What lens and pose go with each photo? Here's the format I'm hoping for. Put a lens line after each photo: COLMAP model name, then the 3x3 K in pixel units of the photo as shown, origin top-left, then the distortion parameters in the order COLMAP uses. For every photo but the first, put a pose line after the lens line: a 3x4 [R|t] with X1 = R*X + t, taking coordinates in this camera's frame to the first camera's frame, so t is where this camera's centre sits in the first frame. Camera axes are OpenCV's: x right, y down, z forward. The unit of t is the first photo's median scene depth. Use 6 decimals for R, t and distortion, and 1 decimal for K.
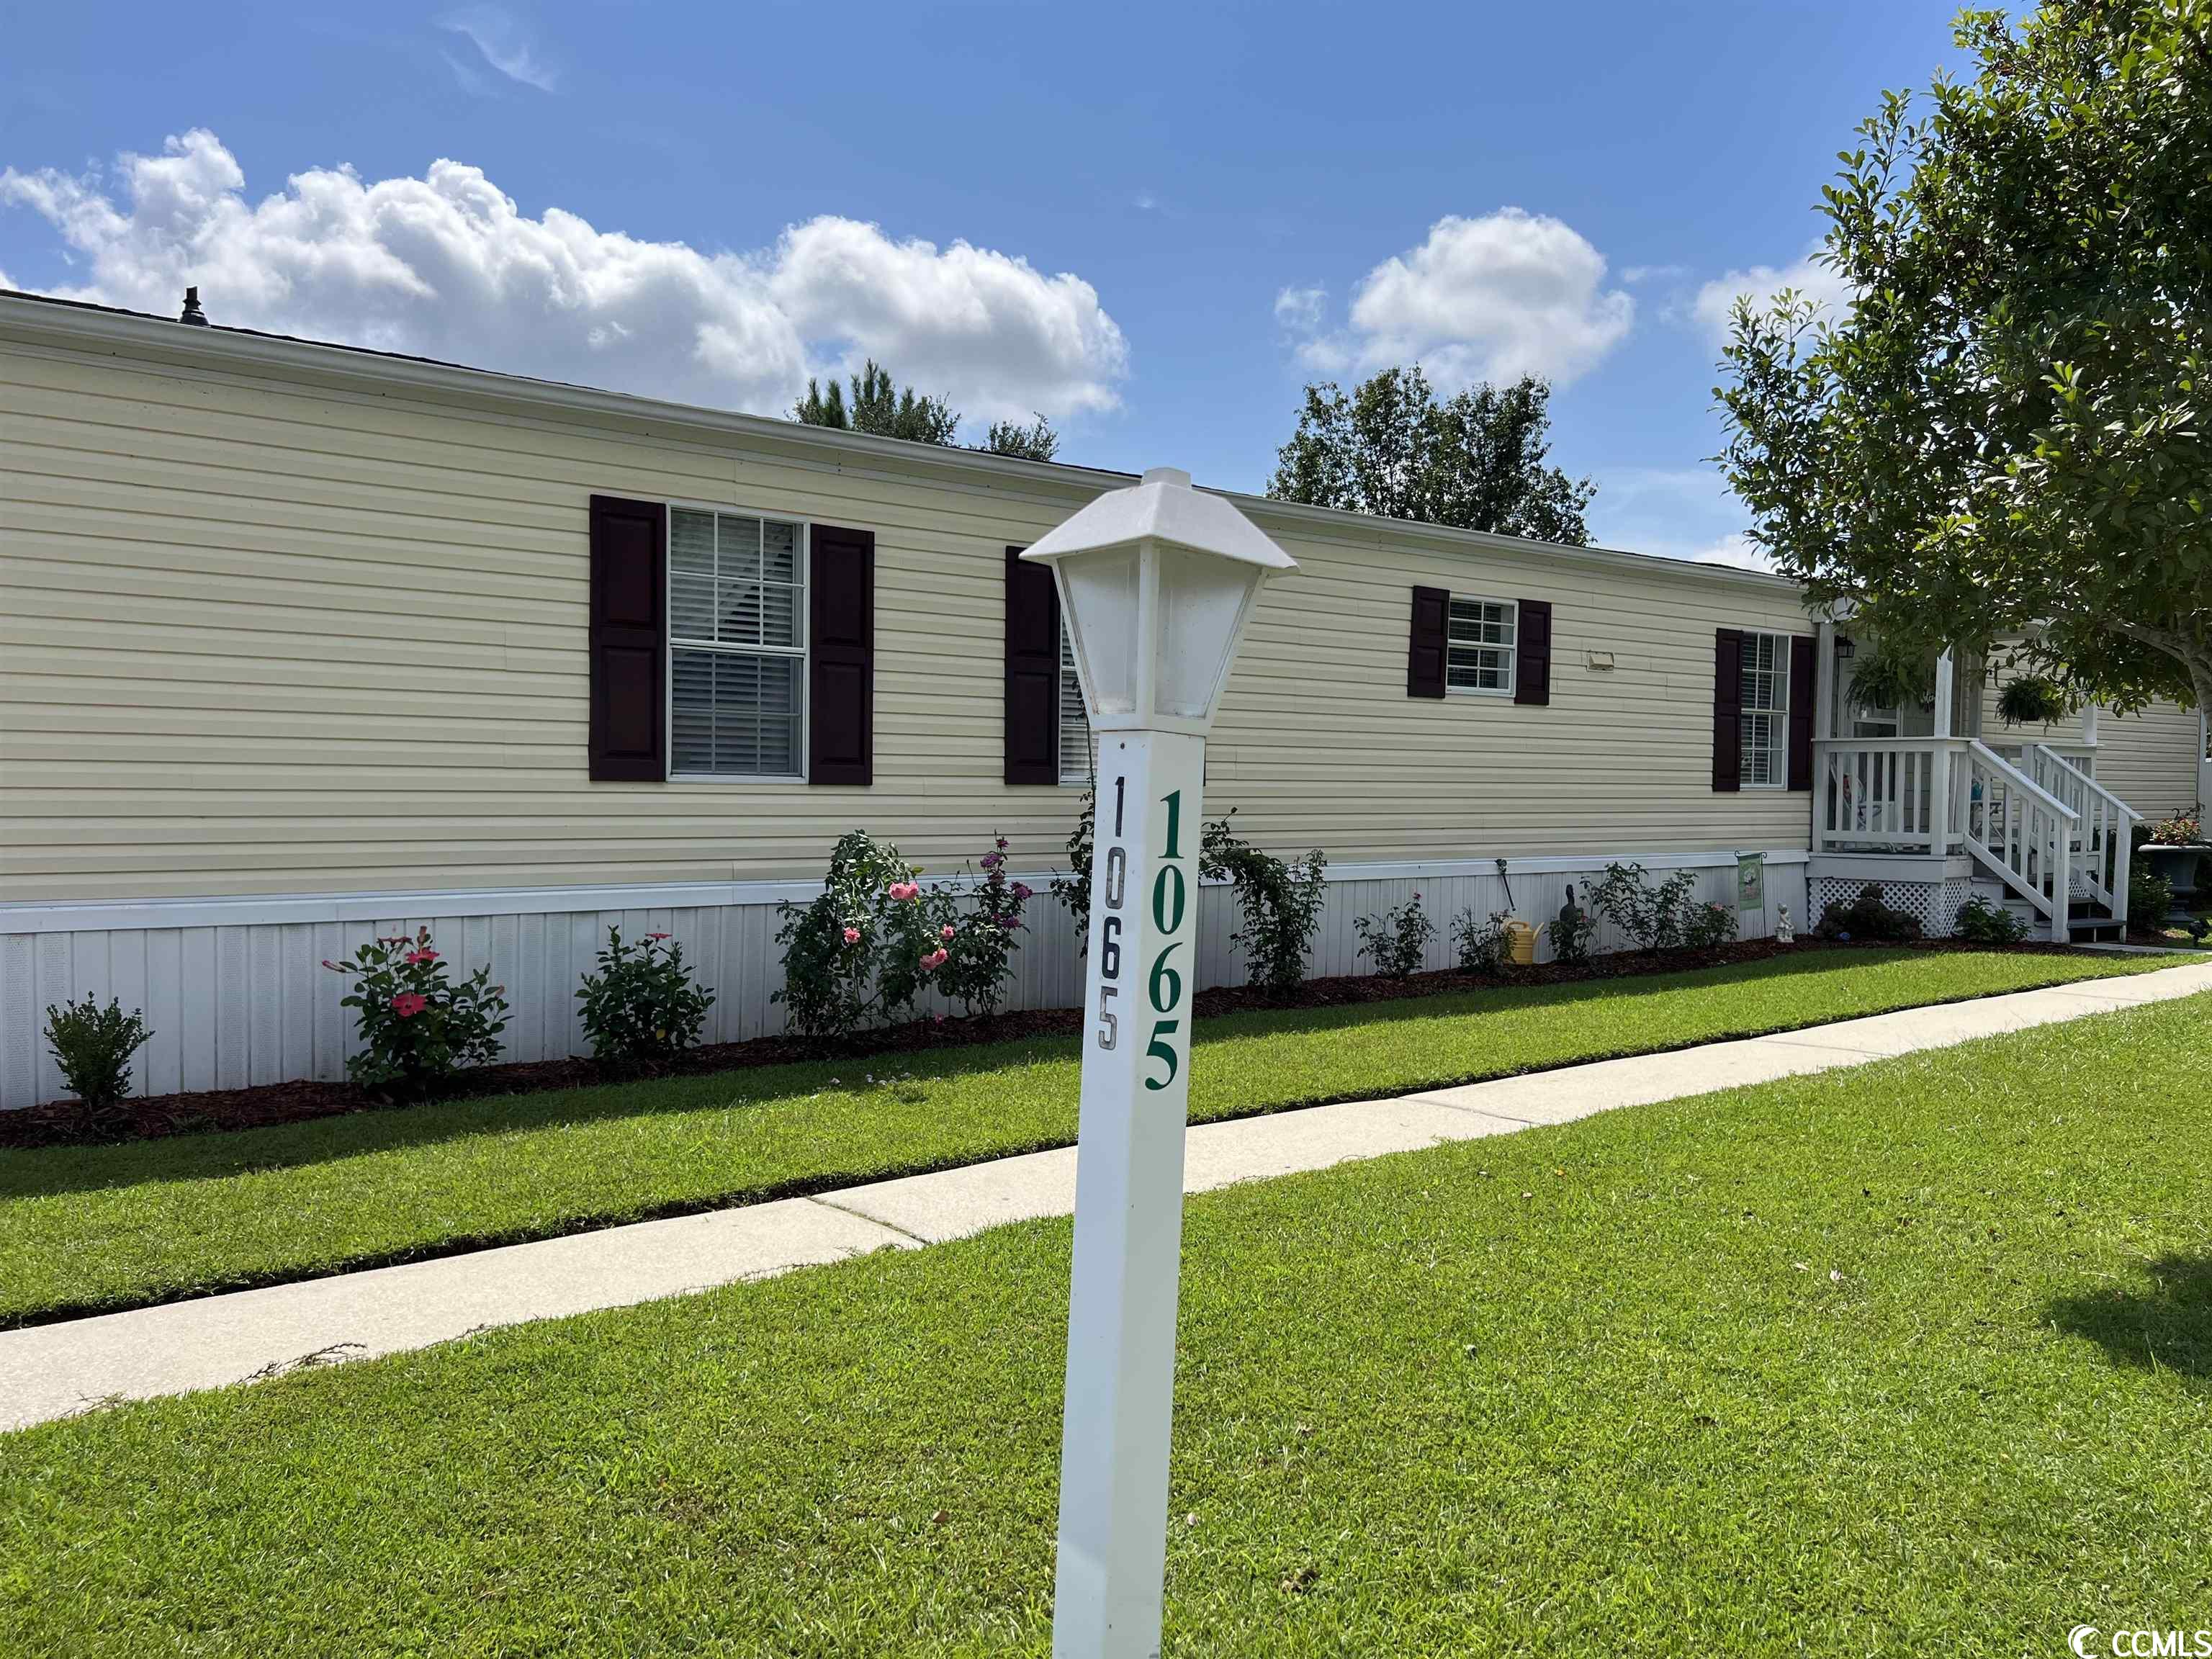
lens RADIAL K [[1656.5, 0, 1106.0], [0, 1656.5, 829.5], [0, 0, 1]] dist [0.097048, -0.127748]
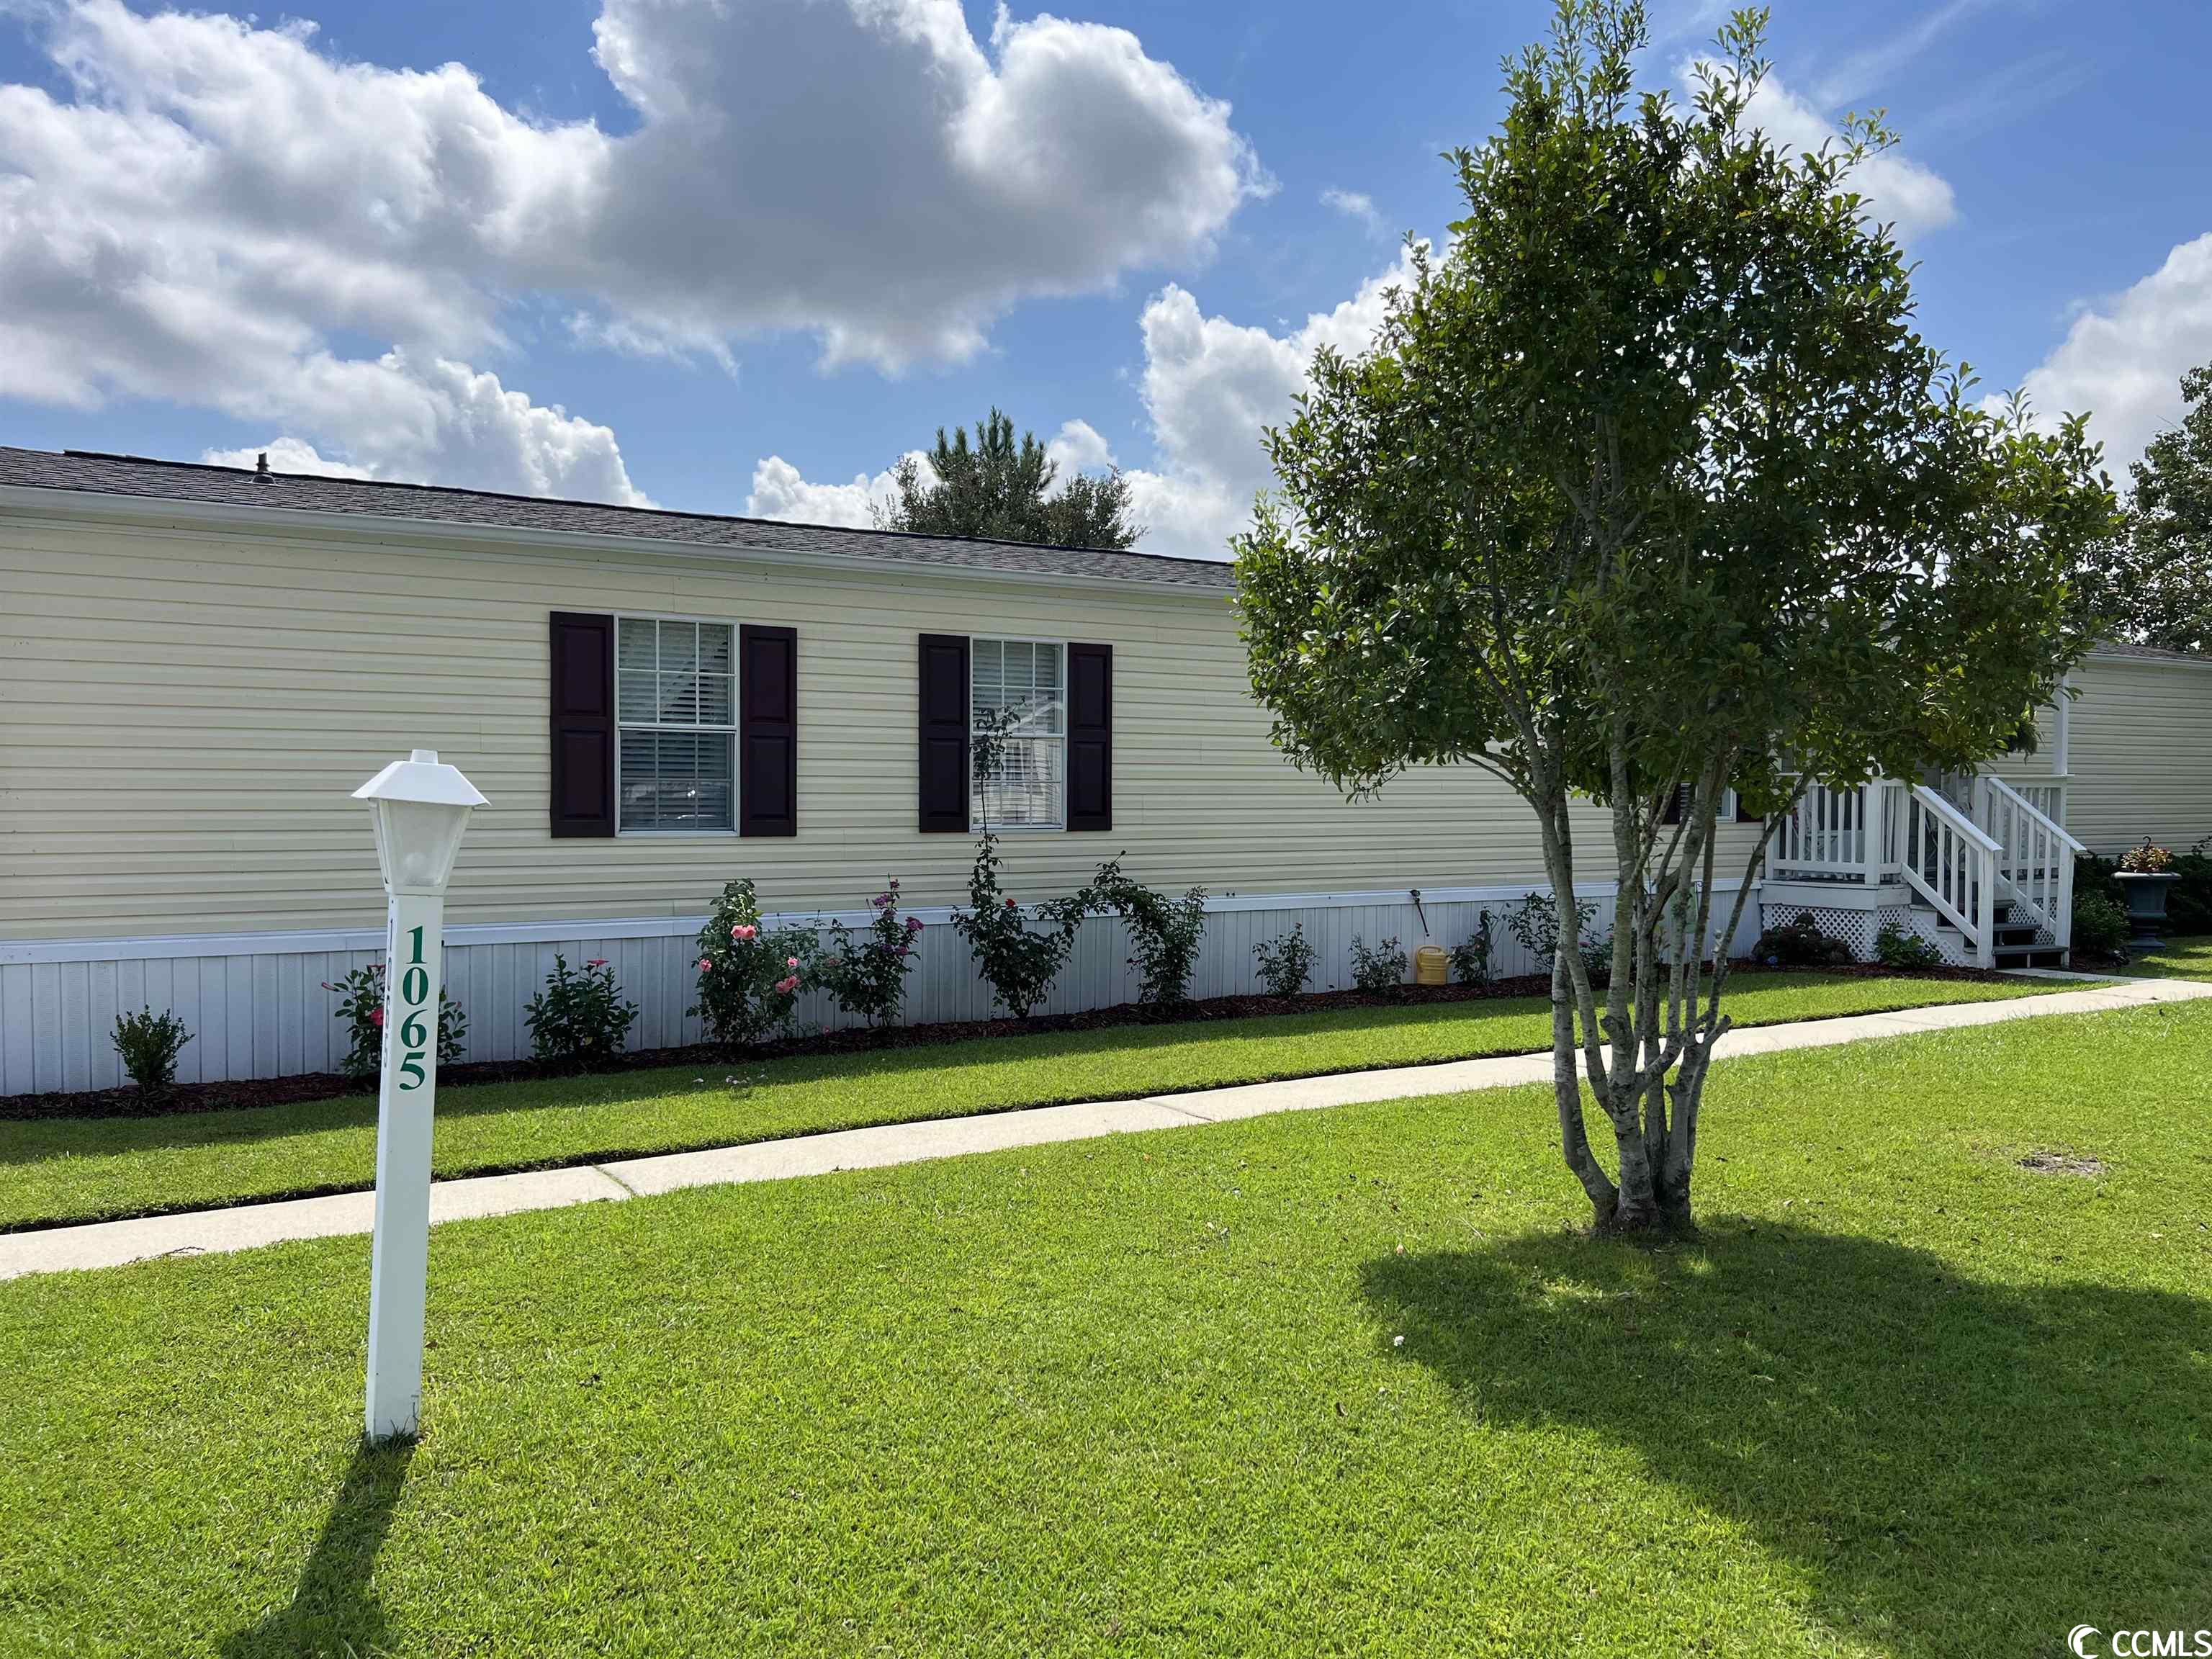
lens RADIAL K [[1649.7, 0, 1114.2], [0, 1649.7, 832.8], [0, 0, 1]] dist [0.097635, -0.123945]
pose [[0.992091, -0.001607, -0.125509, 0.252653], [0.001710, 0.999998, 0.000713, -0.031051], [0.125508, -0.000921, 0.992092, -0.179715]]
